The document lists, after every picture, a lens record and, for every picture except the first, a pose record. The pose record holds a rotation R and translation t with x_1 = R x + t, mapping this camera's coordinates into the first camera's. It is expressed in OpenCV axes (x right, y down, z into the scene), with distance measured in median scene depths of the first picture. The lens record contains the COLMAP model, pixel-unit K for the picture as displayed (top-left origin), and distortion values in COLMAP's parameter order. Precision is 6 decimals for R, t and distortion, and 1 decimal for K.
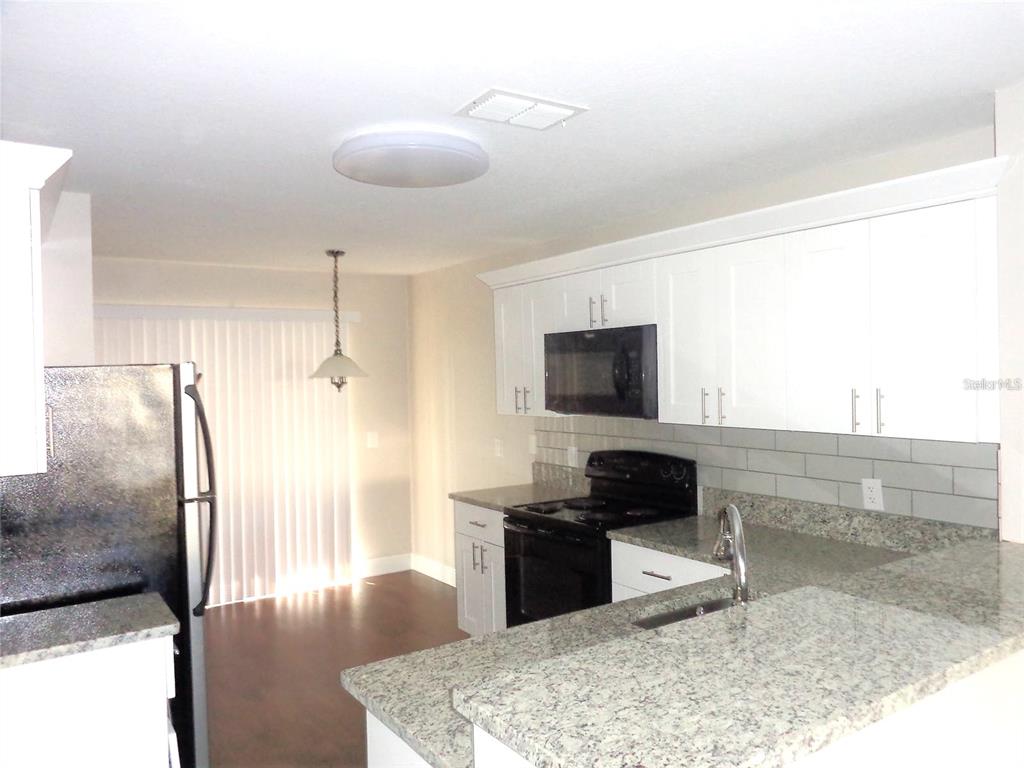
lens RADIAL K [[769.1, 0, 512.0], [0, 769.1, 384.0], [0, 0, 1]] dist [0.003224, 0.005812]
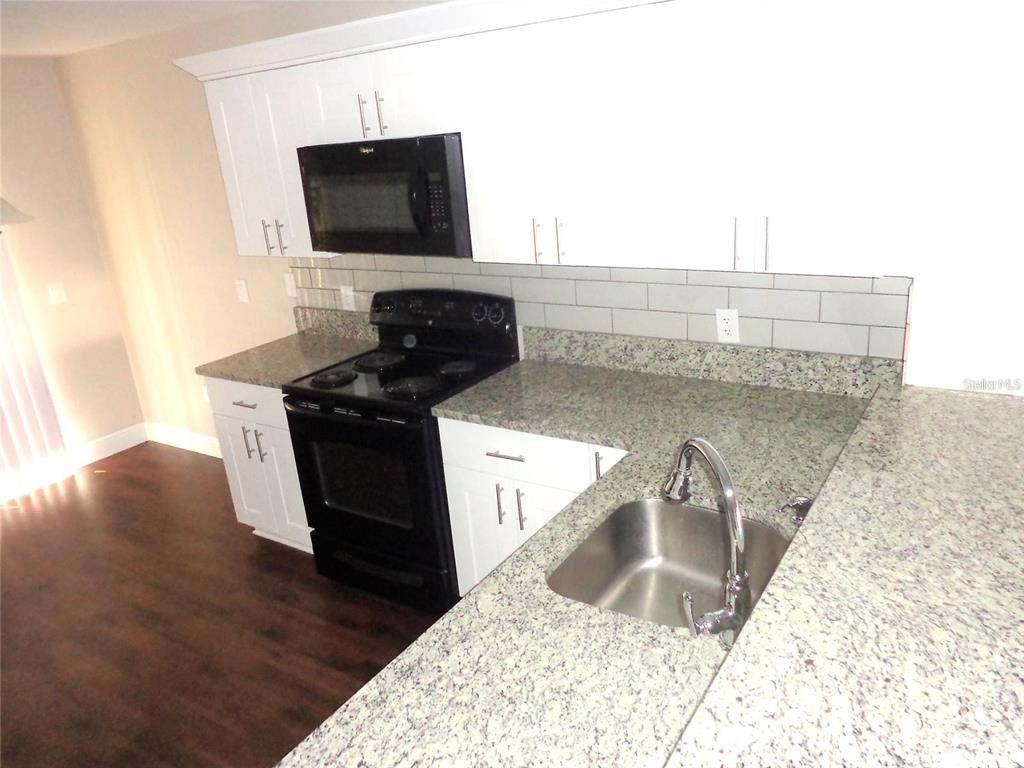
lens RADIAL K [[770.7, 0, 512.0], [0, 770.7, 384.0], [0, 0, 1]] dist [-0.007488, -0.001043]
pose [[0.925959, -0.175092, 0.334577, -0.057498], [0.070187, 0.950369, 0.303104, -0.063902], [-0.371043, -0.257179, 0.892293, 0.225028]]
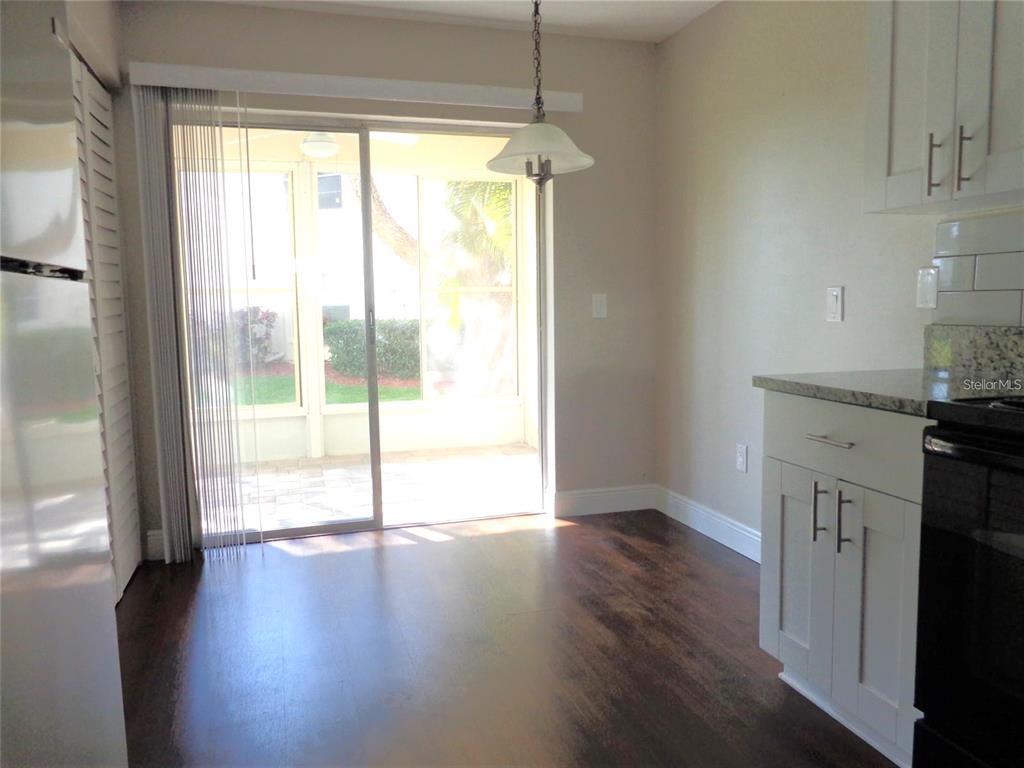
lens RADIAL K [[760.8, 0, 512.0], [0, 760.8, 384.0], [0, 0, 1]] dist [-0.004581, 0.005766]
pose [[0.955894, 0.038765, -0.291142, -0.104509], [-0.008614, 0.994526, 0.104134, 0.118000], [0.293585, -0.097033, 0.950996, 0.598342]]
